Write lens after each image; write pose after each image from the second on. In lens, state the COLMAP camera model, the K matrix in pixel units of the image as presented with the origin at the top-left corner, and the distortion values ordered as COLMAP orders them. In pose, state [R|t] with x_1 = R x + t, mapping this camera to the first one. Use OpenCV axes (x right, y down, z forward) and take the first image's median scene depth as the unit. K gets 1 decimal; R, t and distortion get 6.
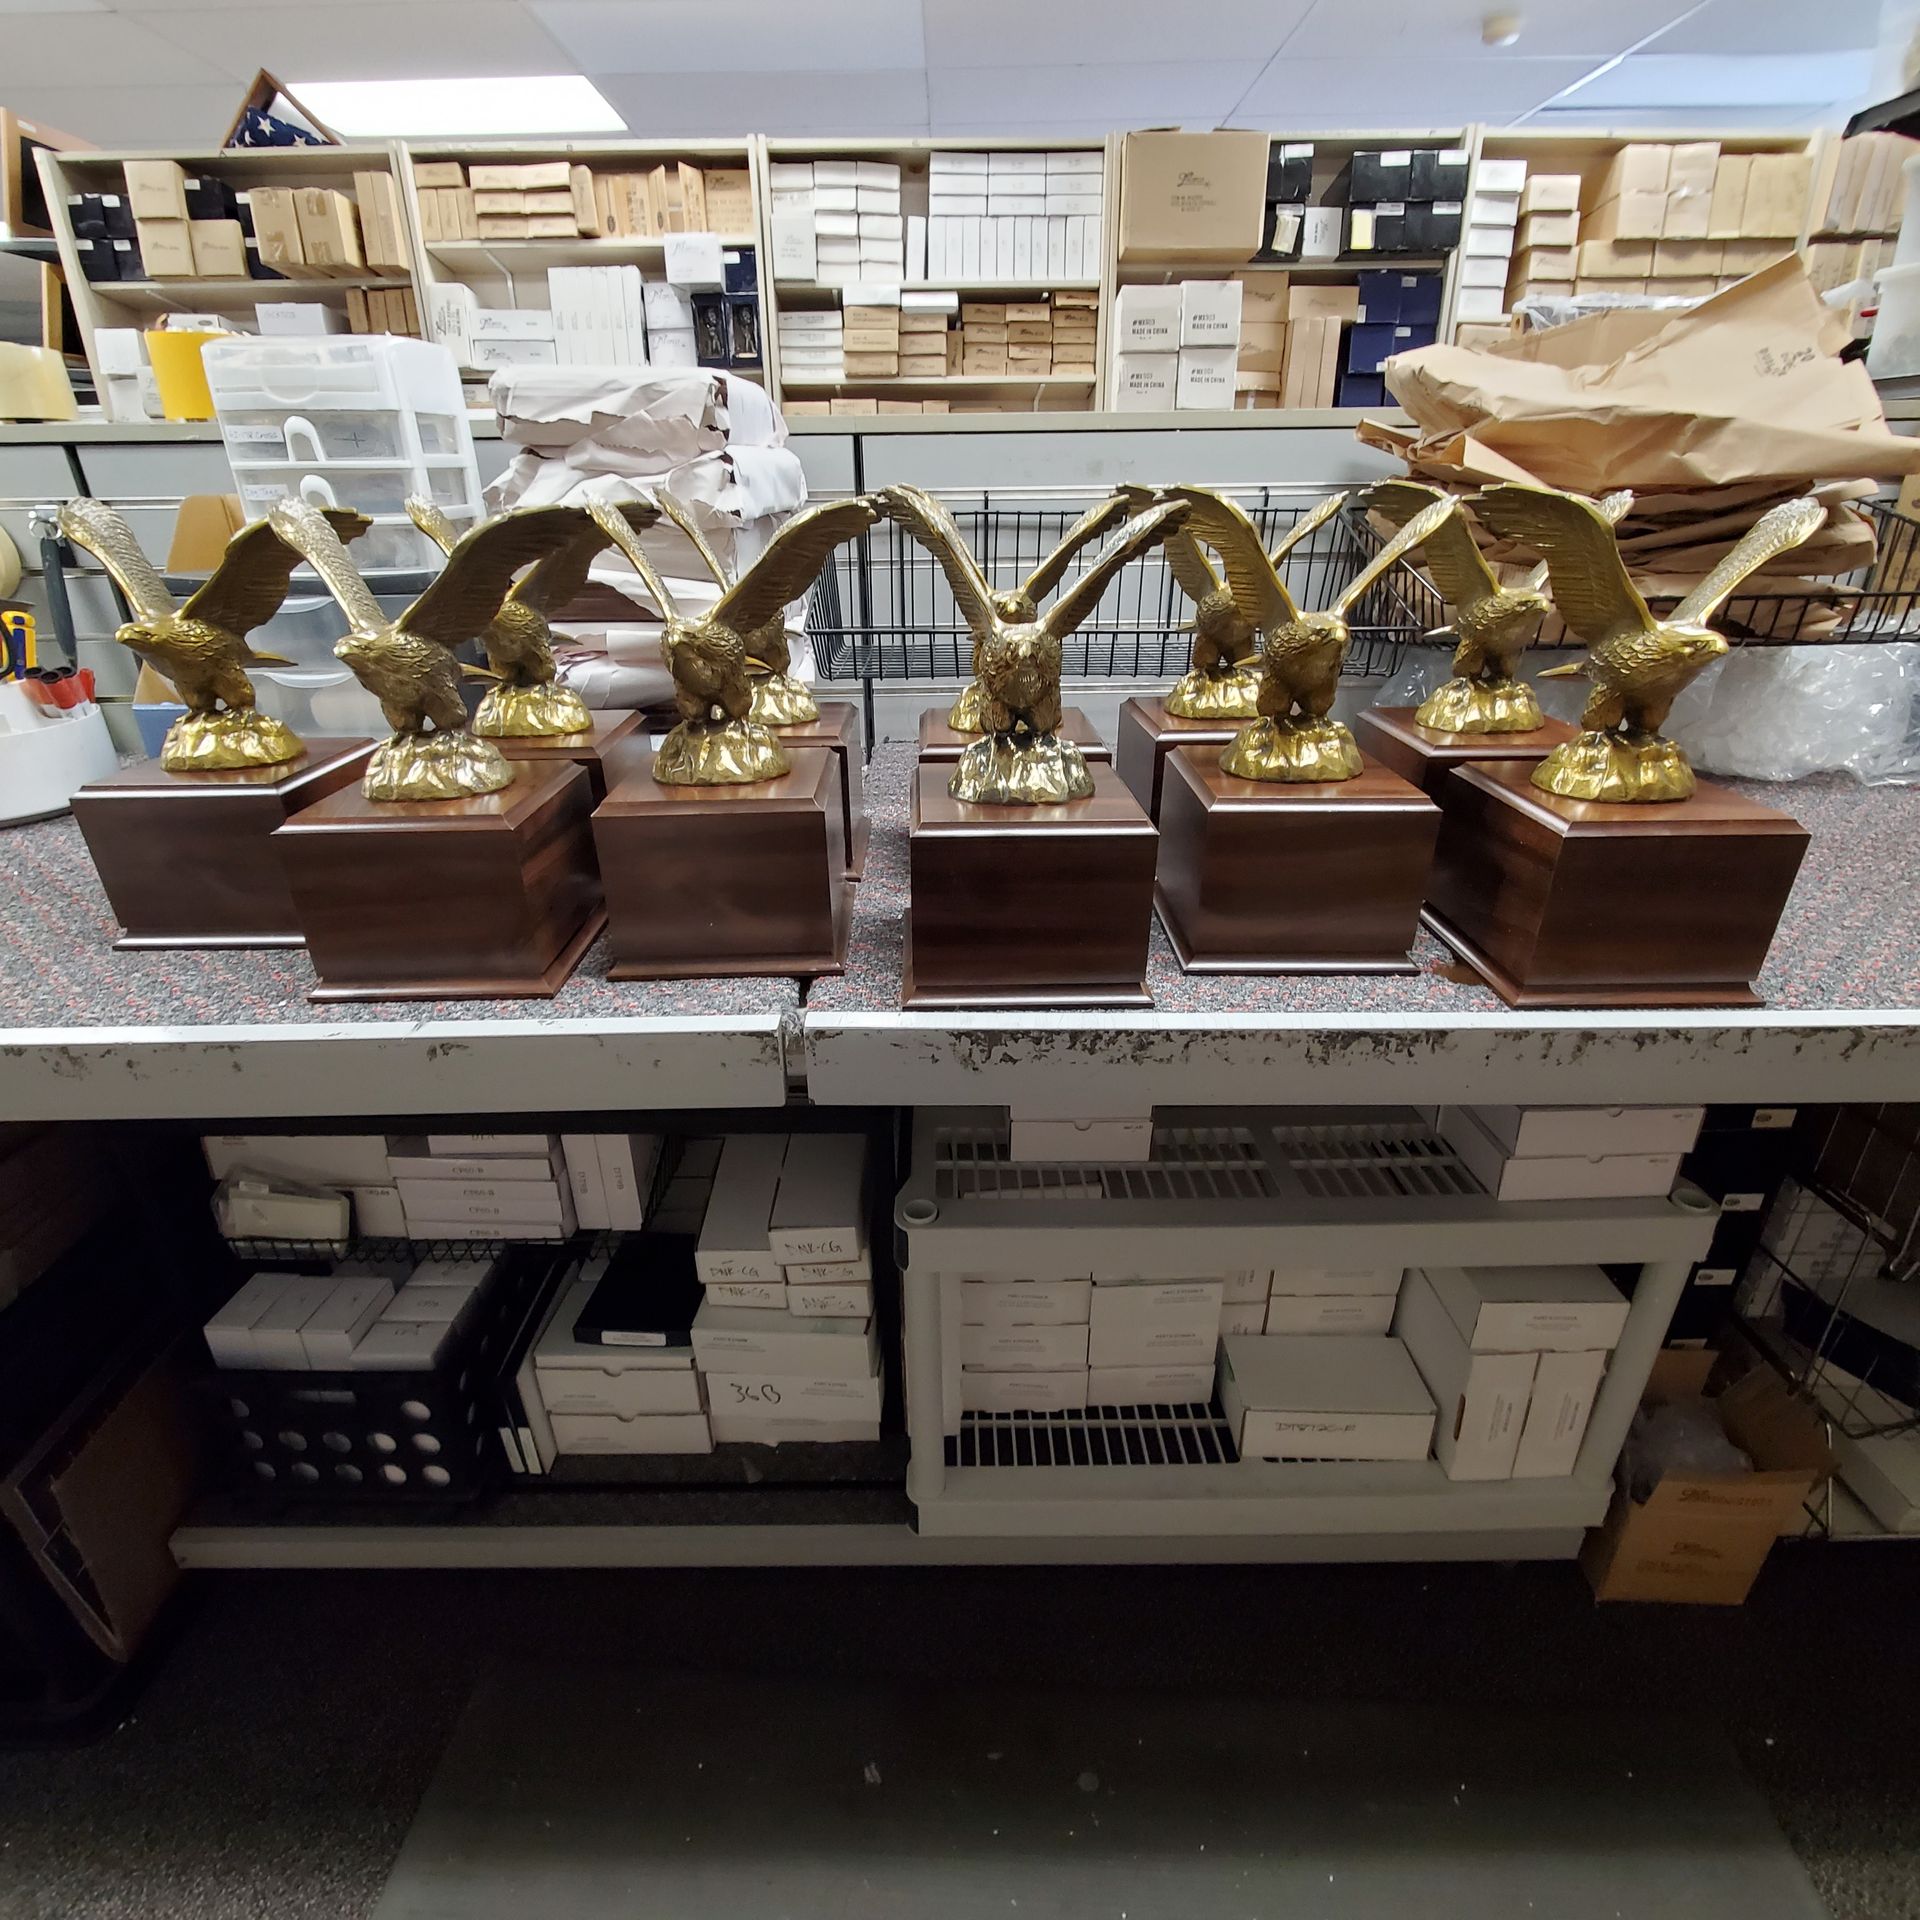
lens RADIAL K [[1019.1, 0, 949.7], [0, 1019.1, 959.9], [0, 0, 1]] dist [-0.000789, -0.001072]
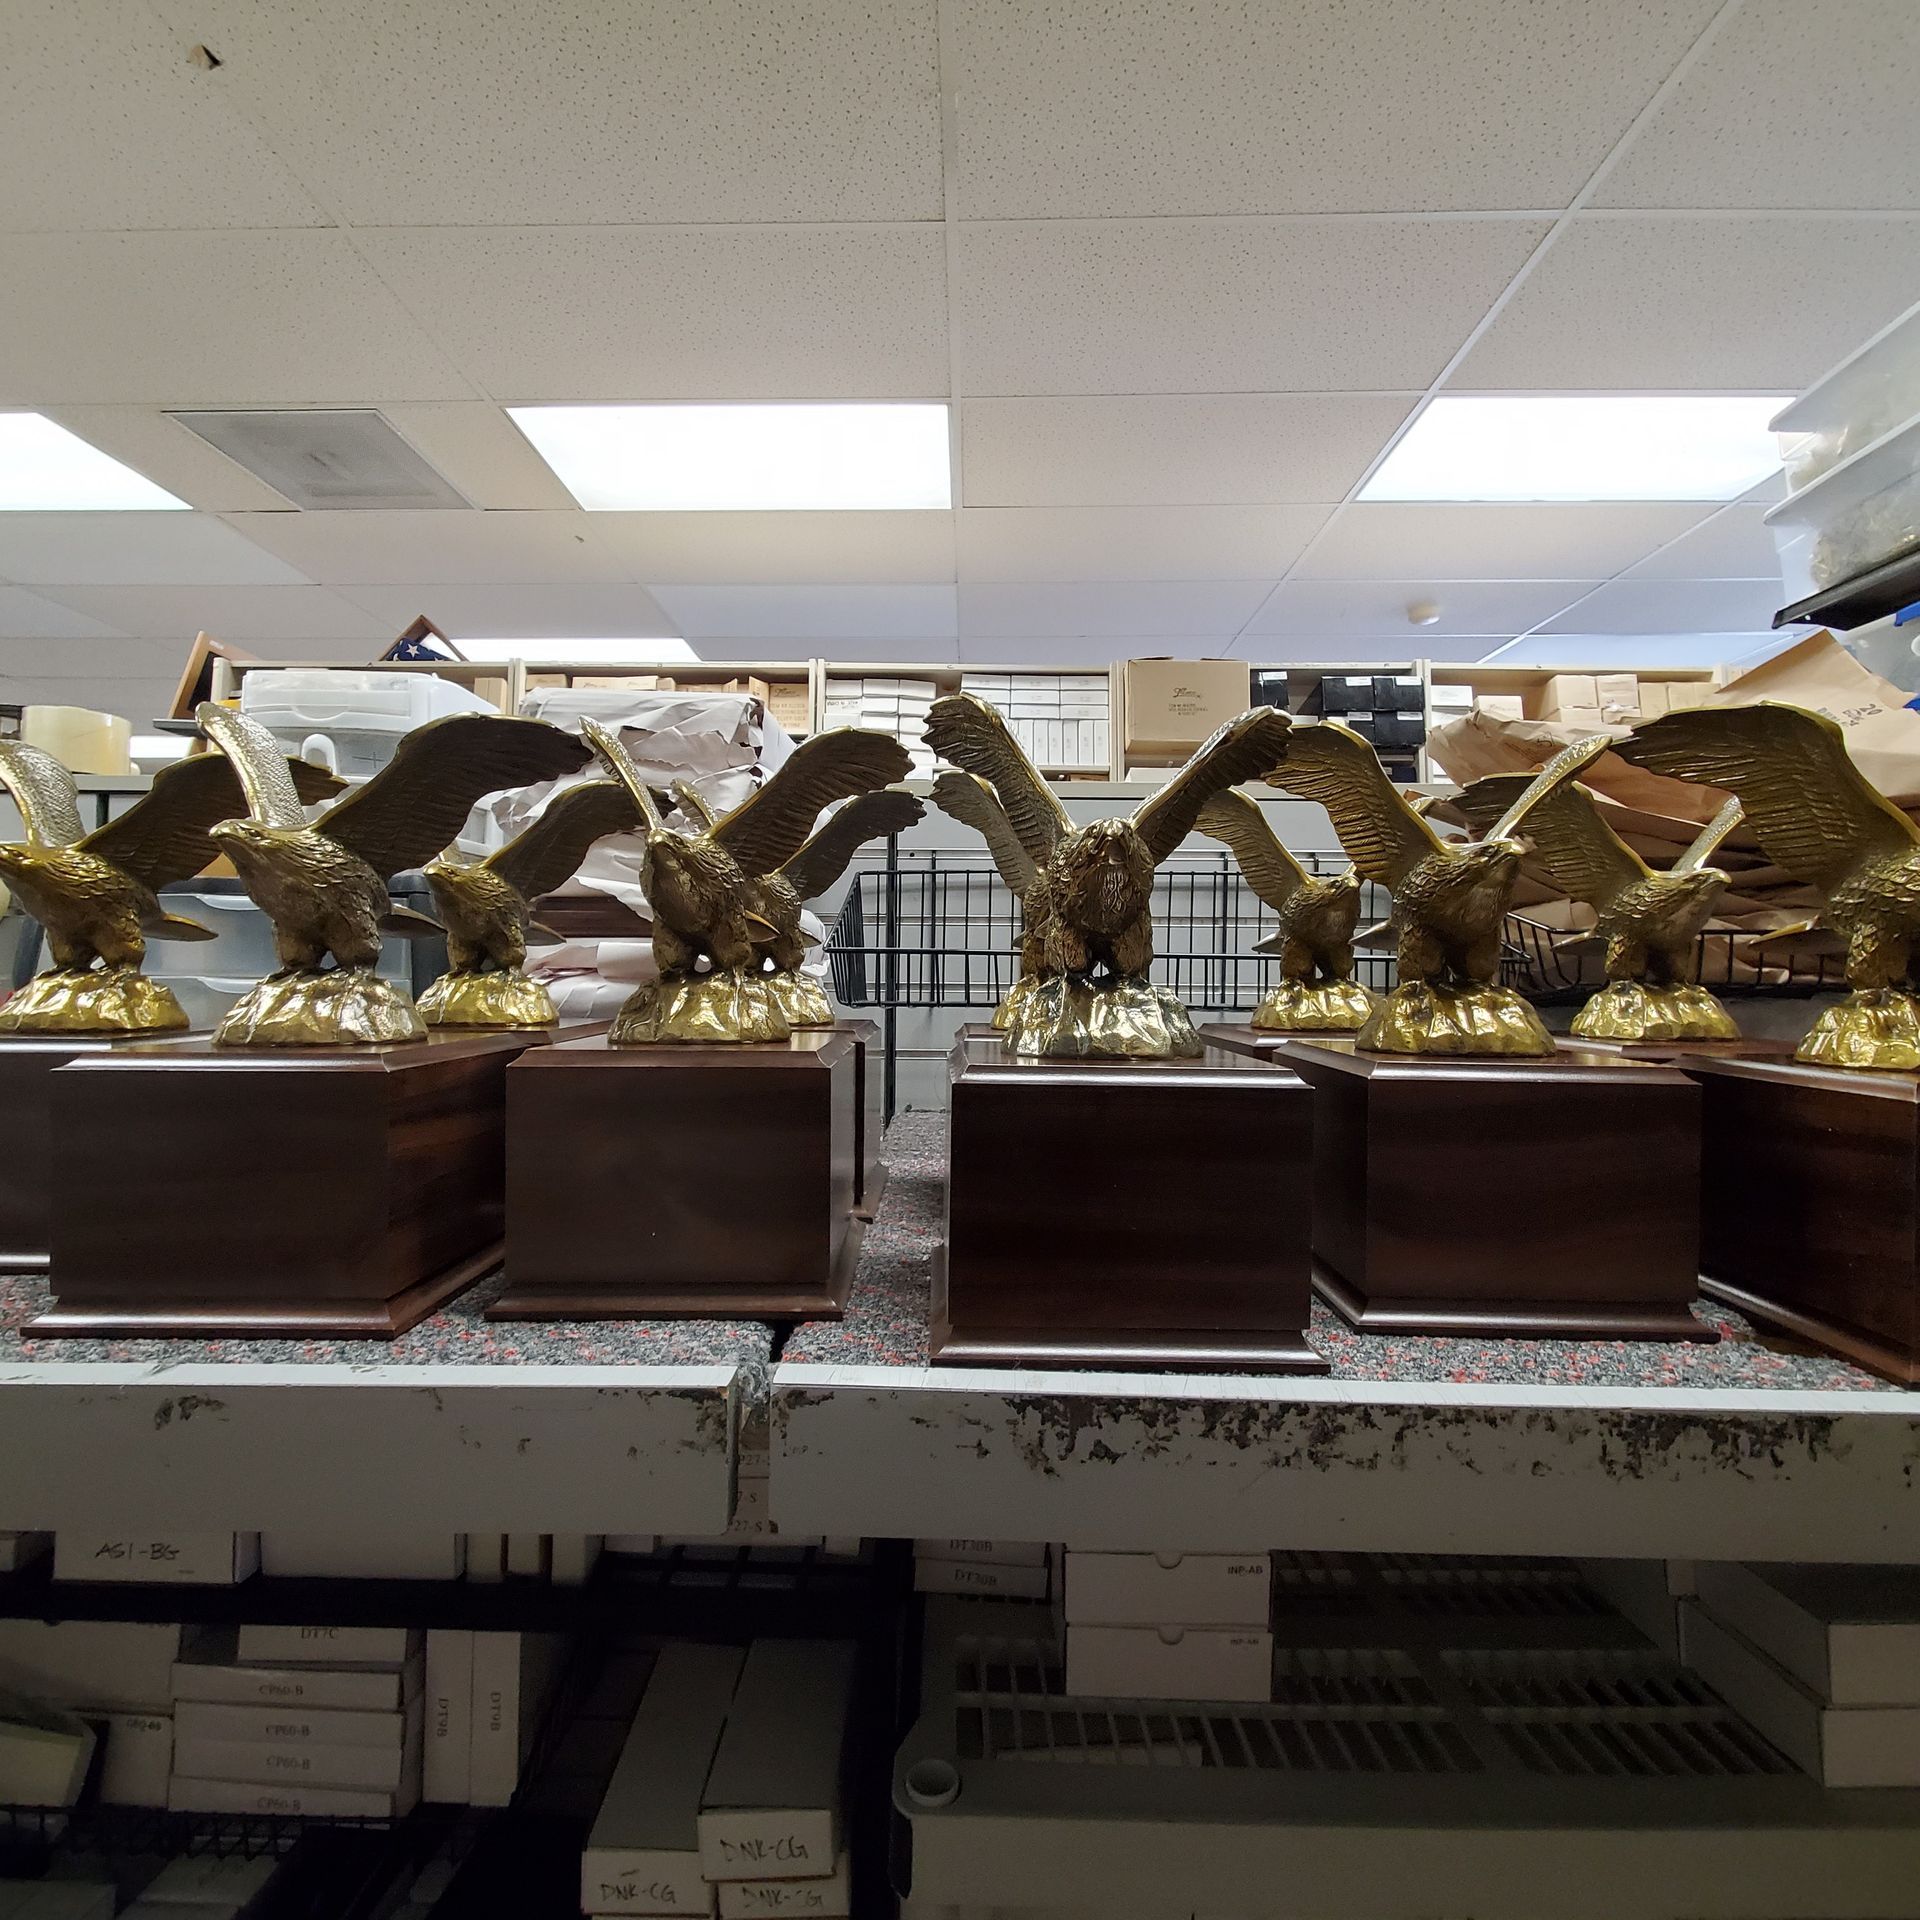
lens RADIAL K [[1019.1, 0, 949.7], [0, 1019.1, 959.9], [0, 0, 1]] dist [-0.000789, -0.001072]
pose [[0.999674, 0.018725, -0.017379, -0.022261], [-0.024417, 0.900380, -0.434419, 0.076207], [0.007513, 0.434702, 0.900543, 0.254251]]
